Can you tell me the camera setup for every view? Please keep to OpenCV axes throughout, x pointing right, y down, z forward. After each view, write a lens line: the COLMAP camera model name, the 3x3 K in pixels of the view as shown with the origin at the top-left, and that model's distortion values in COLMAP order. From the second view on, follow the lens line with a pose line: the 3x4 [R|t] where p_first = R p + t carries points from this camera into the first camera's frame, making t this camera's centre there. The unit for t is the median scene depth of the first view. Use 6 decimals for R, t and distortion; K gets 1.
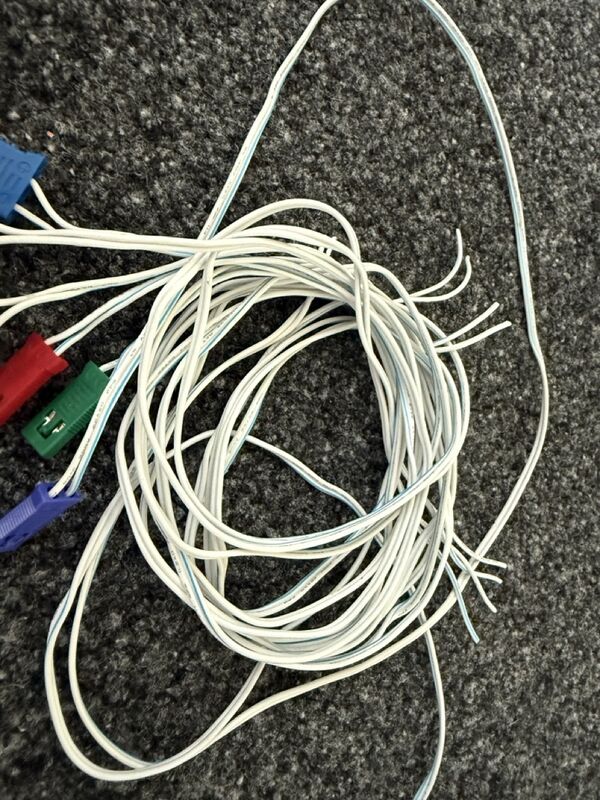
lens RADIAL K [[563.2, 0, 300.8], [0, 563.2, 394.9], [0, 0, 1]] dist [-0.007070, -0.002112]
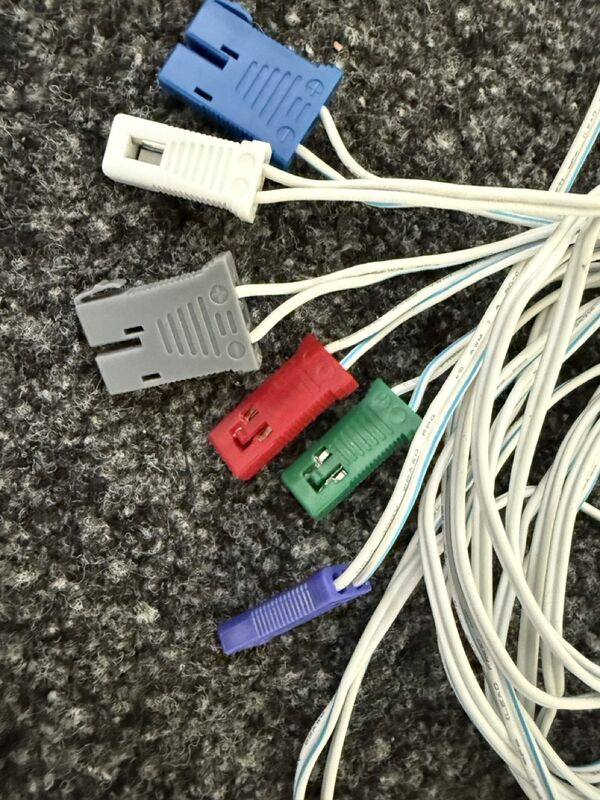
lens RADIAL K [[563.2, 0, 299.5], [0, 563.2, 403.9], [0, 0, 1]] dist [-0.007070, -0.002112]
pose [[0.972585, 0.076353, -0.219655, -0.303720], [-0.068631, 0.996733, 0.042582, -0.050962], [0.222188, -0.026339, 0.974648, 0.301330]]
